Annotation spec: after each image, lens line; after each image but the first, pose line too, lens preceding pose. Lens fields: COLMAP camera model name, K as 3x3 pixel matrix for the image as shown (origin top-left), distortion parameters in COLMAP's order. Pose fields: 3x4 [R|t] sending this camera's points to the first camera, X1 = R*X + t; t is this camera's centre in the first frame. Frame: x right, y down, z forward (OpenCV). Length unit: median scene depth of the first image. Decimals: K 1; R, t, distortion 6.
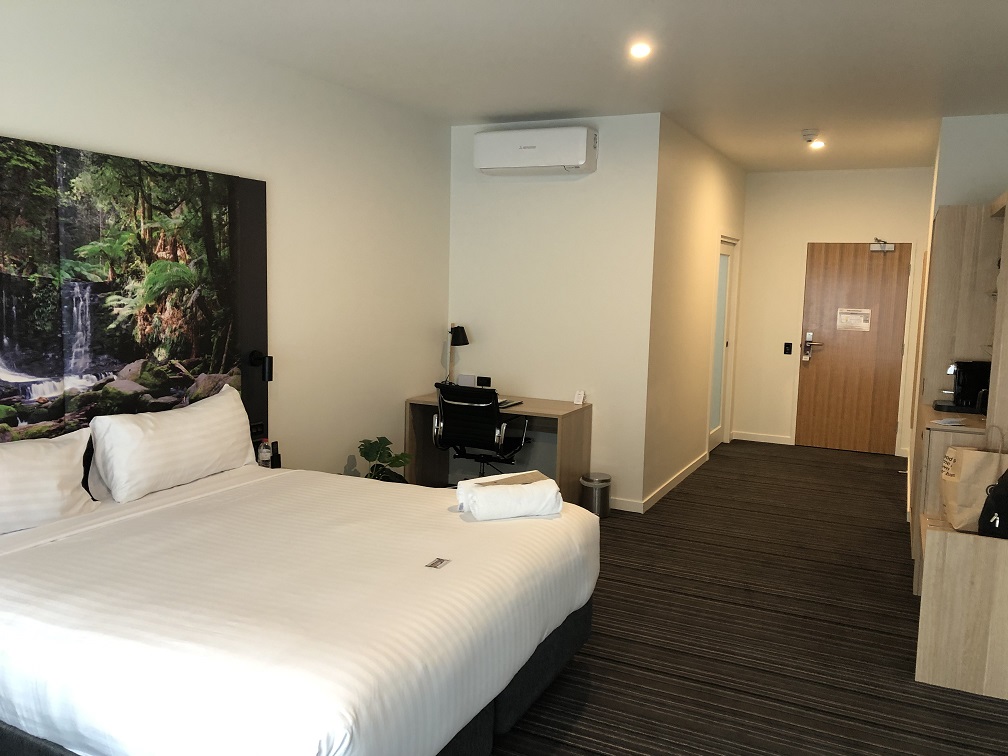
lens RADIAL K [[809.6, 0, 504.0], [0, 809.6, 378.0], [0, 0, 1]] dist [0.002789, 0.007001]
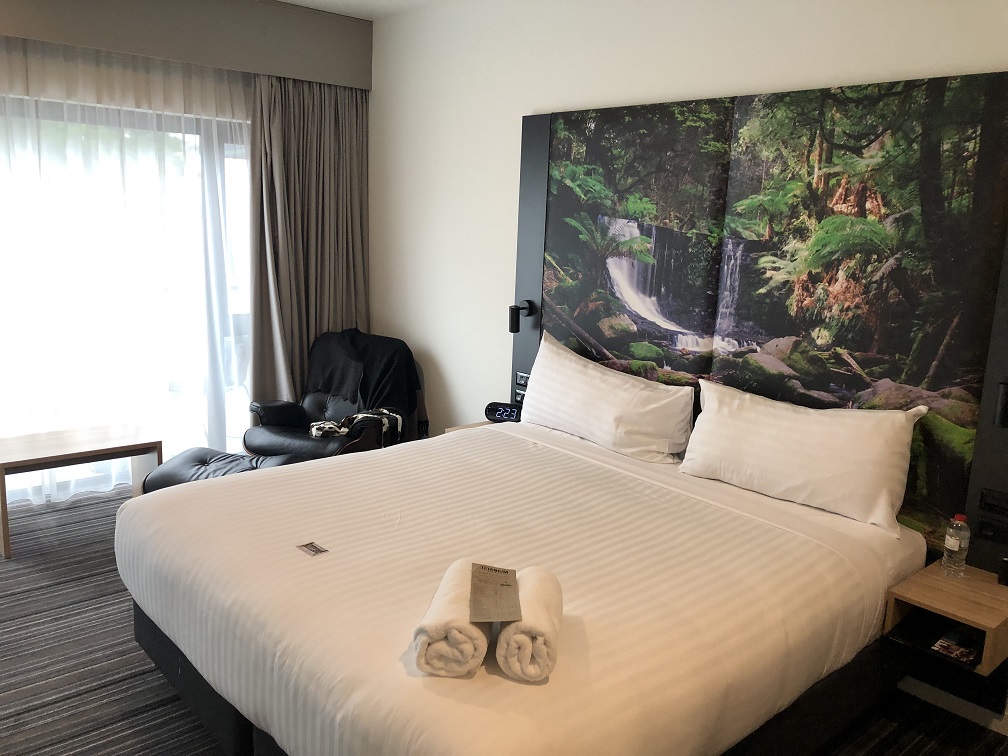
lens RADIAL K [[809.6, 0, 504.0], [0, 809.6, 378.0], [0, 0, 1]] dist [0.002789, 0.007001]
pose [[-0.368917, 0.142839, -0.918421, 0.435114], [-0.162508, 0.962988, 0.215047, -0.114363], [0.915146, 0.228585, -0.332050, 1.034885]]
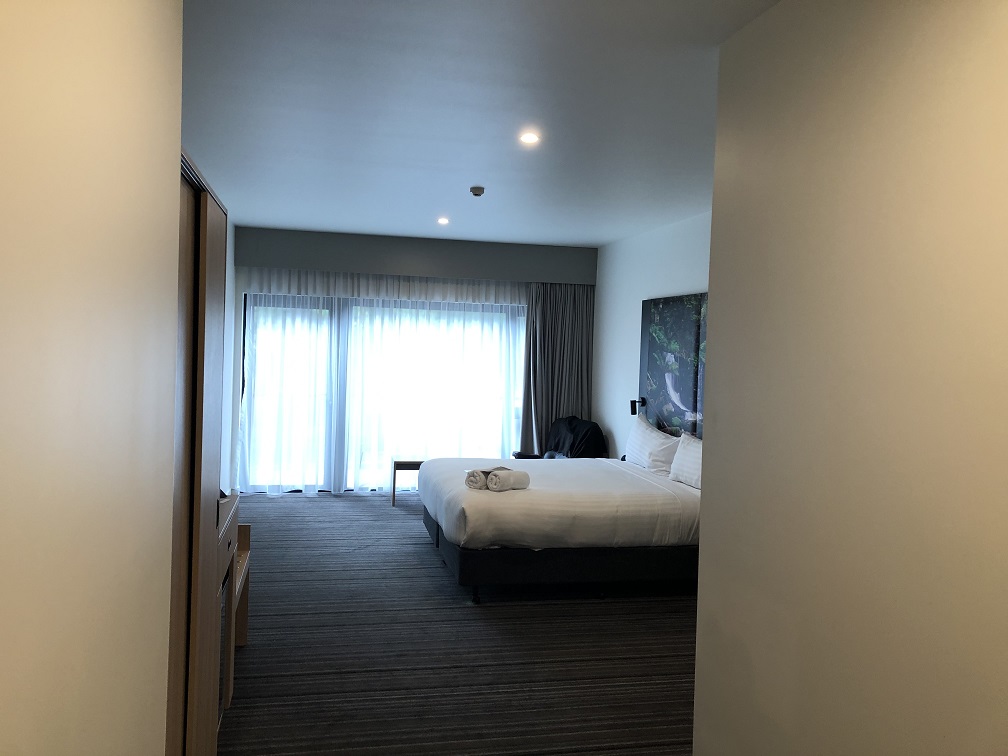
lens RADIAL K [[809.6, 0, 504.0], [0, 809.6, 378.0], [0, 0, 1]] dist [0.002789, 0.007001]
pose [[-0.777565, -0.029484, -0.628111, 0.943205], [-0.133783, 0.983787, 0.119437, -0.230407], [0.614406, 0.176901, -0.768903, 2.031890]]
